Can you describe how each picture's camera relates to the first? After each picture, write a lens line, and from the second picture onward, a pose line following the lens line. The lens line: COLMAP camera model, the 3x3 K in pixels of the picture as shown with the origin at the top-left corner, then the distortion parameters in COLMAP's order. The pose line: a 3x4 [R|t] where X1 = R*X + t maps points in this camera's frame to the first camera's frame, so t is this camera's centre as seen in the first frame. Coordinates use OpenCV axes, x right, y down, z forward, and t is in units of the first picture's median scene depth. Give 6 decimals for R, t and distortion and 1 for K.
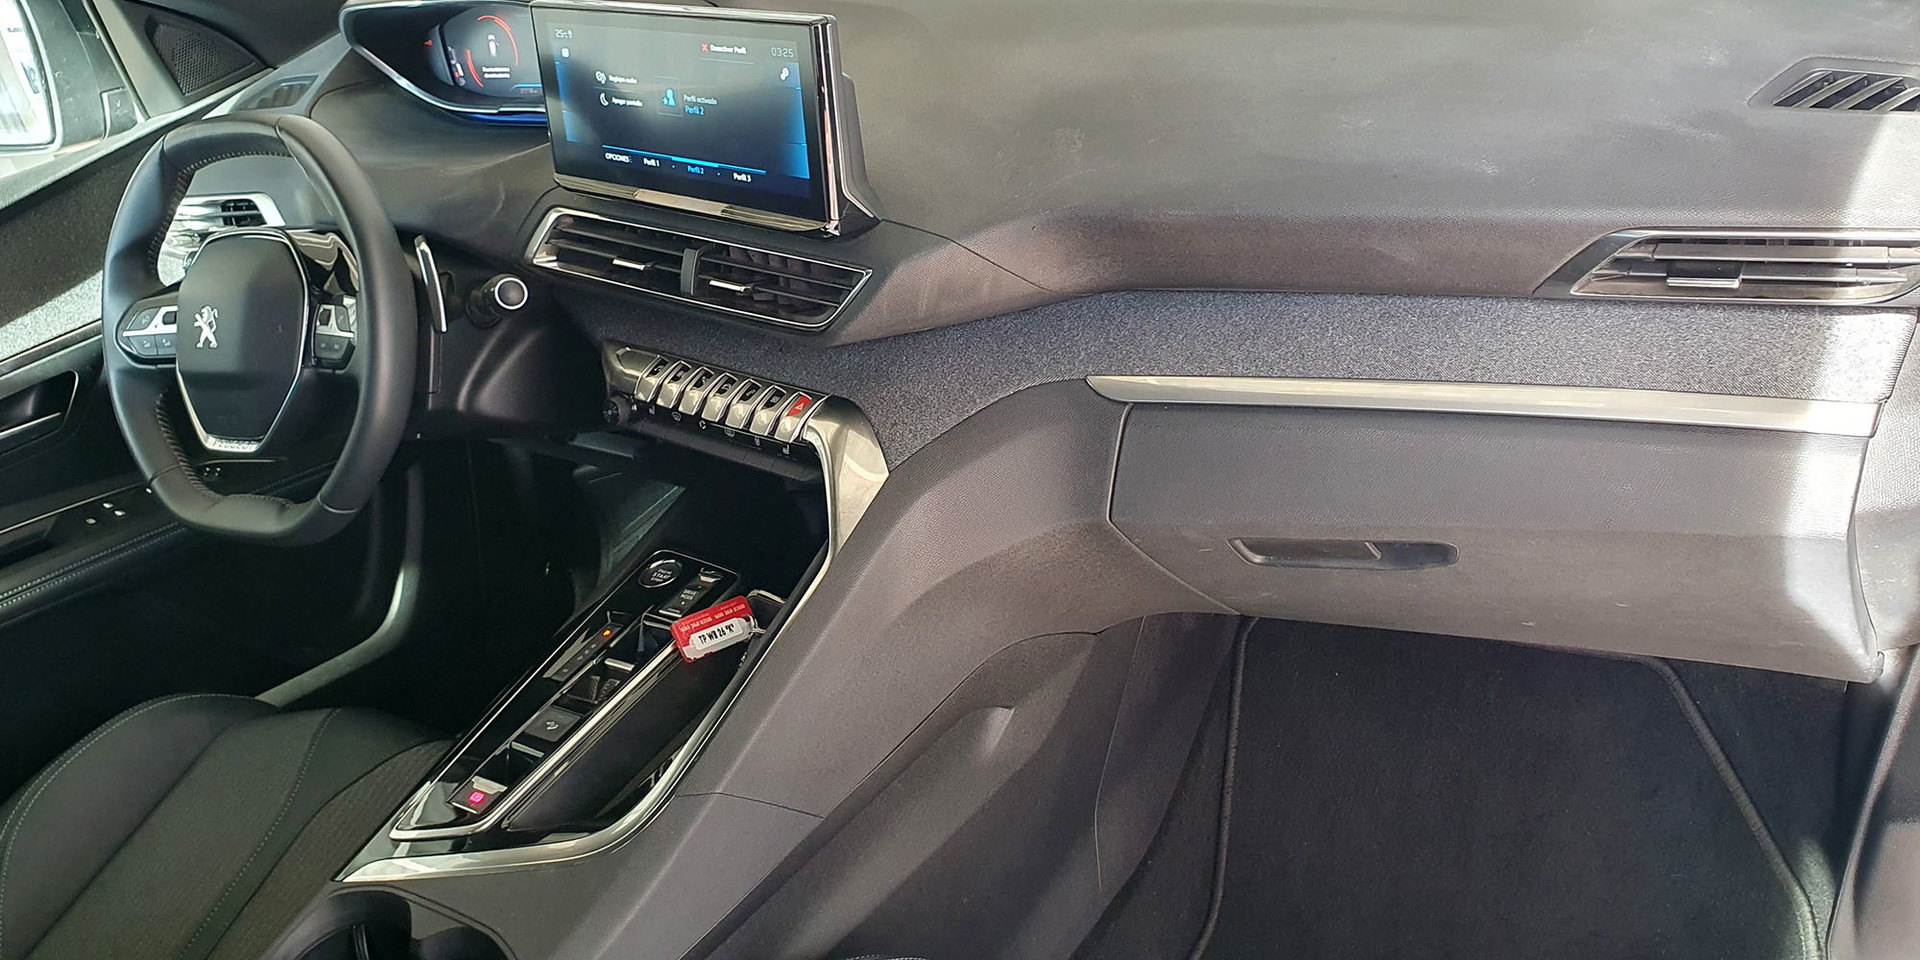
lens RADIAL K [[1560.8, 0, 918.2], [0, 1560.8, 475.6], [0, 0, 1]] dist [0.147558, -0.381022]
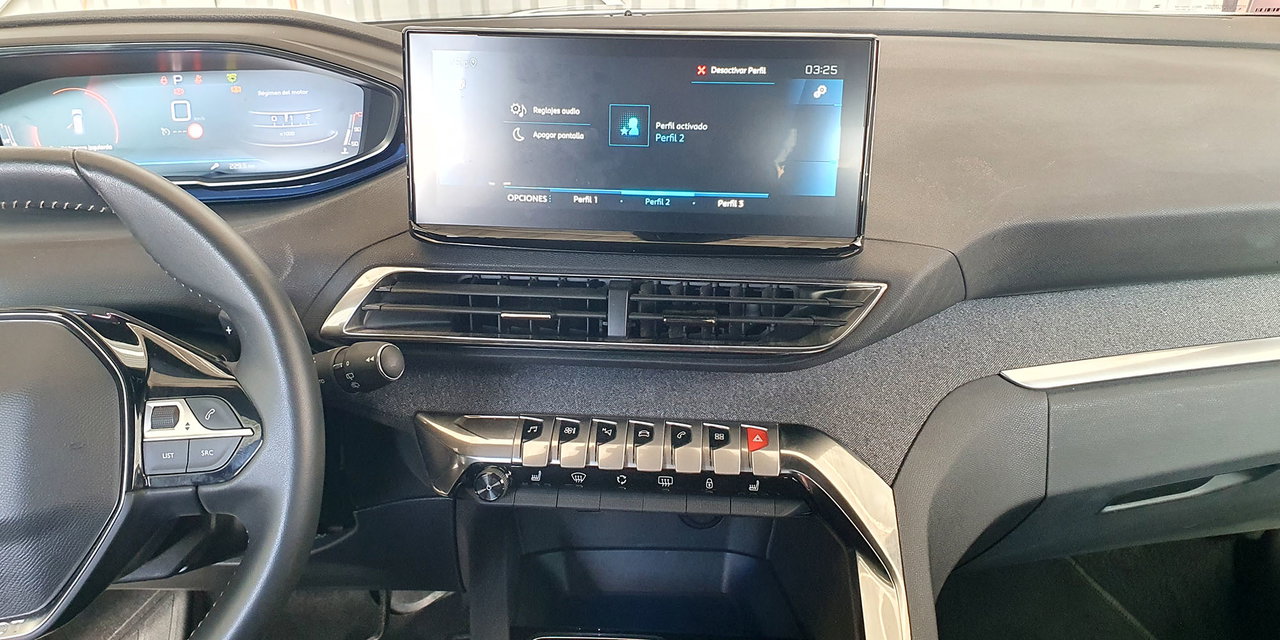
lens RADIAL K [[1040.5, 0, 612.1], [0, 1040.5, 317.1], [0, 0, 1]] dist [0.147558, -0.381022]
pose [[0.808622, -0.067032, 0.584497, -0.546391], [0.173077, 0.976629, -0.127440, -0.053285], [-0.562294, 0.204214, 0.801325, 0.540961]]
